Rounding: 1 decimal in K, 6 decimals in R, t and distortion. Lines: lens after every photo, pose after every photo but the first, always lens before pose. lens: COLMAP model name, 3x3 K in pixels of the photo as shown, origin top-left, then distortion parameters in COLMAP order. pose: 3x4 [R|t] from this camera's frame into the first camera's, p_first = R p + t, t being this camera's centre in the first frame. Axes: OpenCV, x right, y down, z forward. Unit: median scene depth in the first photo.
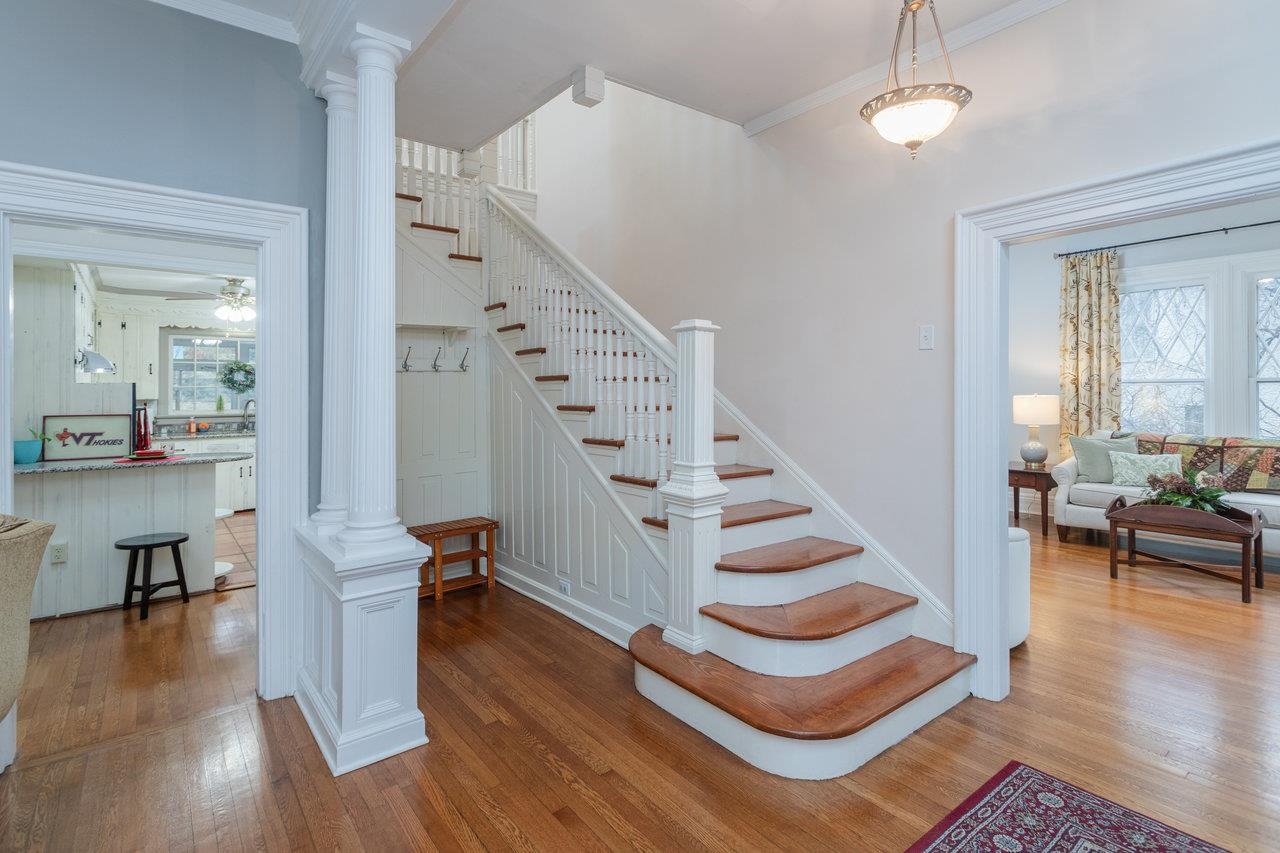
lens RADIAL K [[619.5, 0, 637.1], [0, 619.5, 399.1], [0, 0, 1]] dist [-0.000523, 0.002620]
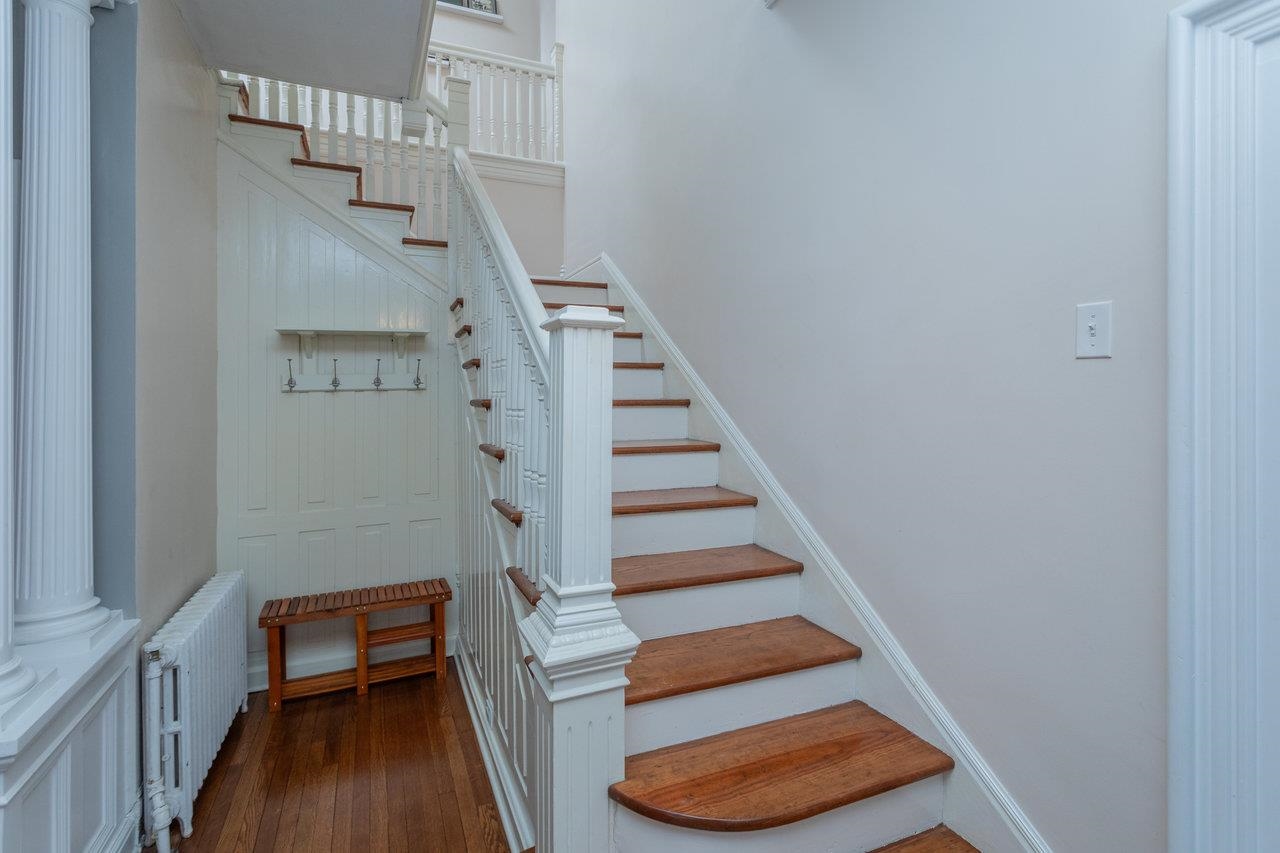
lens RADIAL K [[619.5, 0, 631.2], [0, 619.5, 403.7], [0, 0, 1]] dist [-0.000523, 0.002620]
pose [[0.969932, 0.002487, -0.243365, 0.175096], [-0.001749, 0.999993, 0.003246, -0.032702], [0.243372, -0.002723, 0.969929, 0.334699]]
